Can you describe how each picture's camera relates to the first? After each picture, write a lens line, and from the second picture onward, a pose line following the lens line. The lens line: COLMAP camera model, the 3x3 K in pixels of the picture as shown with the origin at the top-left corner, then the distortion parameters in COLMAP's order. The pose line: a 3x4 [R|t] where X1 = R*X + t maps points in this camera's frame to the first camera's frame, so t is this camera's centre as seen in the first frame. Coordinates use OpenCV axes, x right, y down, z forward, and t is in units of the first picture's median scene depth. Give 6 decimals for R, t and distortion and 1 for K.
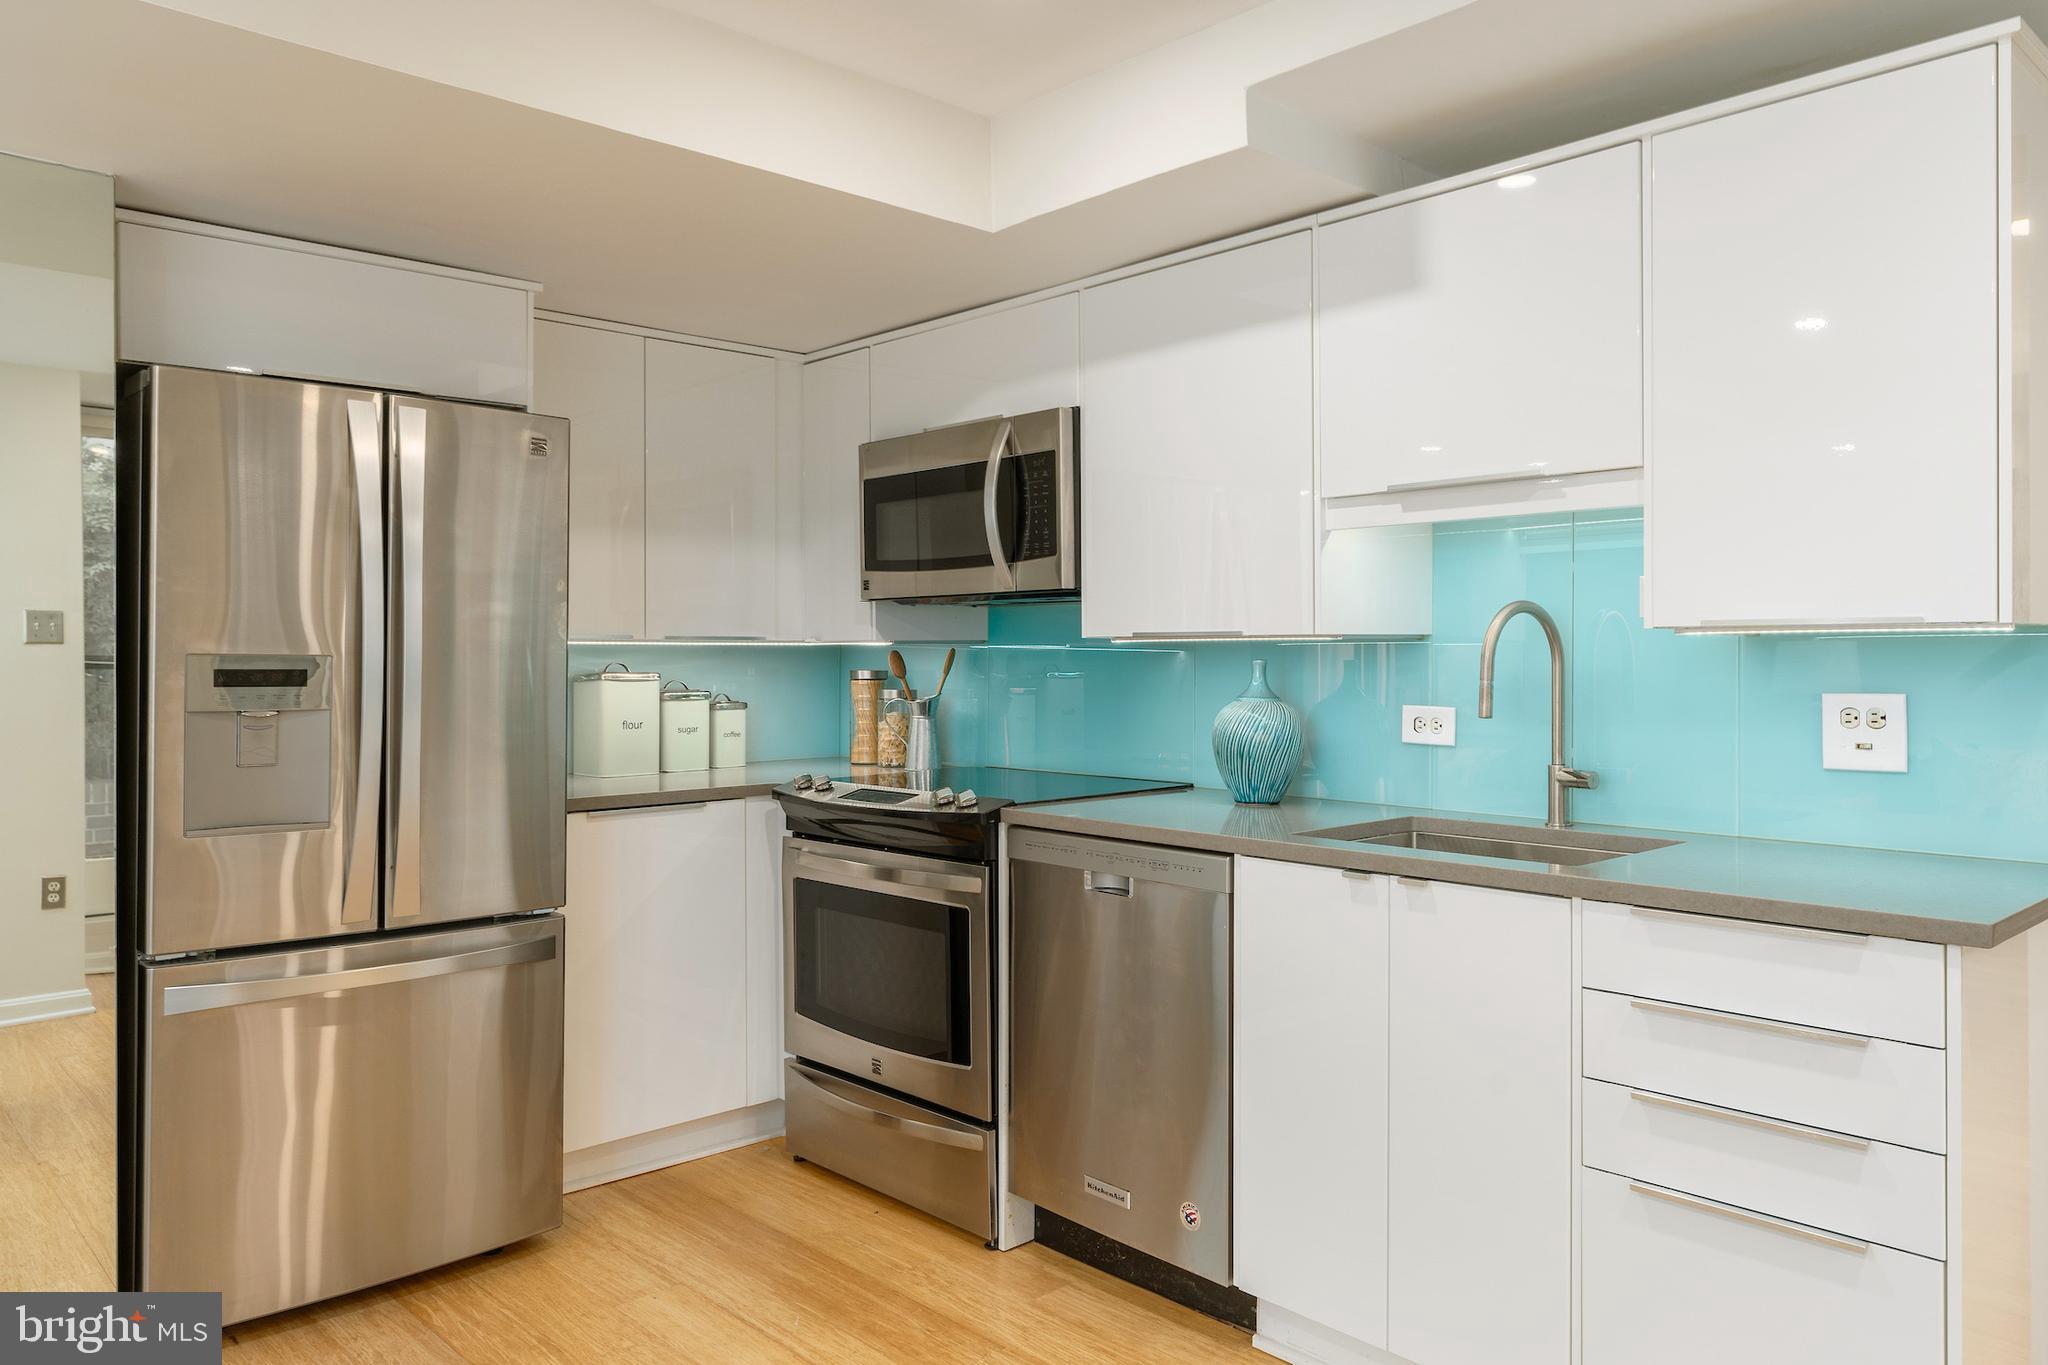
lens RADIAL K [[1431.3, 0, 1078.7], [0, 1431.3, 649.9], [0, 0, 1]] dist [0.005399, 0.003431]
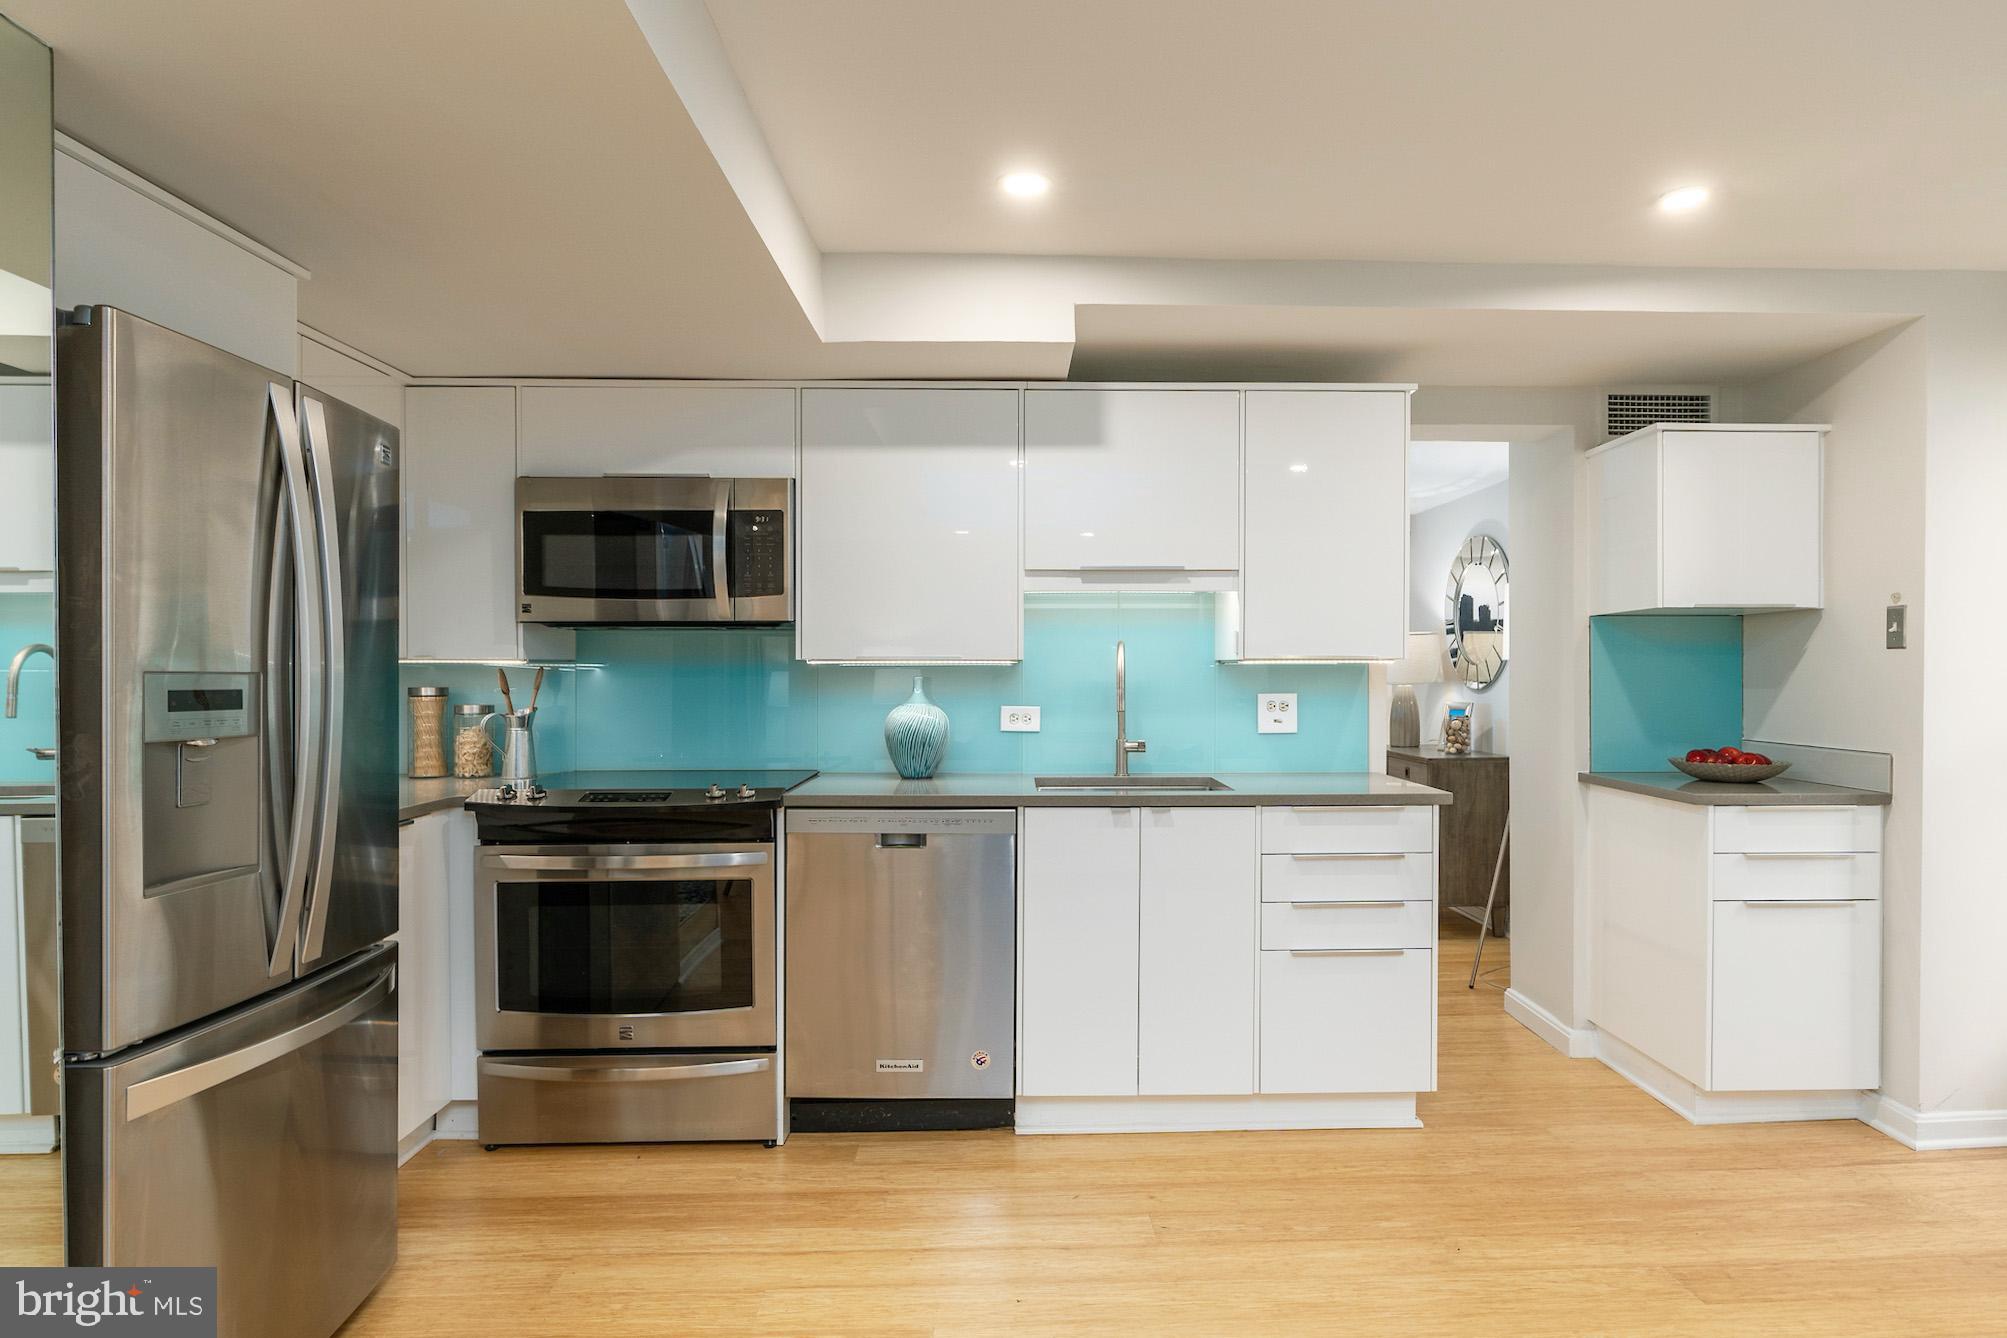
lens RADIAL K [[1123.2, 0, 1057.4], [0, 1123.2, 681.2], [0, 0, 1]] dist [0.000814, -0.000602]
pose [[0.670114, -0.004749, 0.742243, -0.625852], [-0.004227, 0.999939, 0.010214, -0.000338], [-0.742246, -0.009982, 0.670053, 0.161374]]
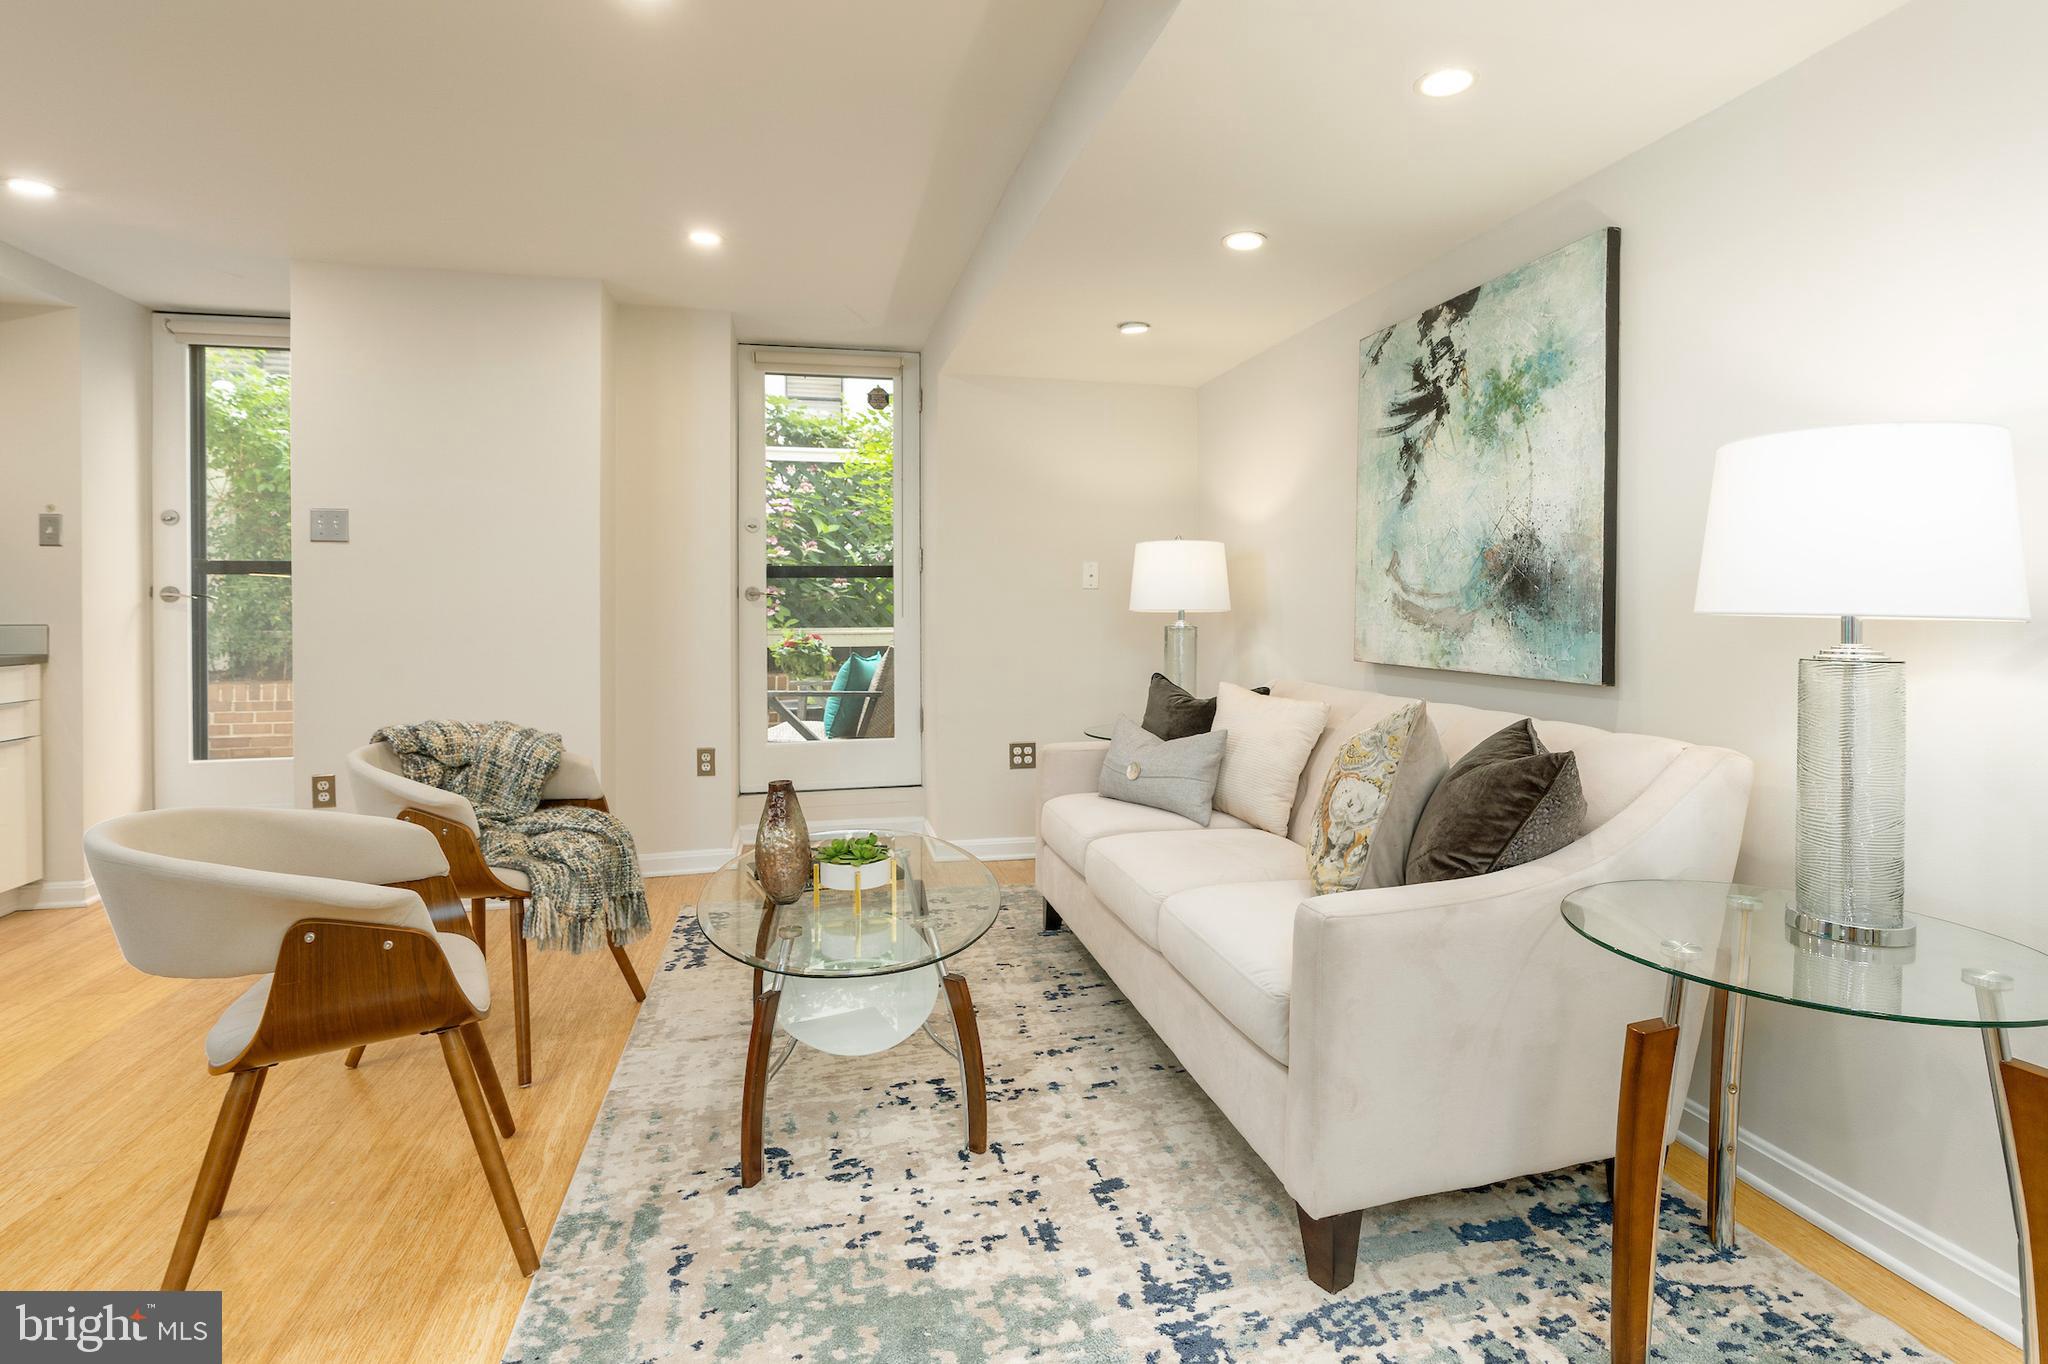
lens RADIAL K [[1032.1, 0, 1058.8], [0, 1032.1, 610.5], [0, 0, 1]] dist [-0.001029, 0.000118]
pose [[-0.860854, 0.001574, 0.508849, -1.056163], [0.001711, 0.999999, -0.000200, 0.057925], [-0.508848, 0.000698, -0.860856, 0.733115]]
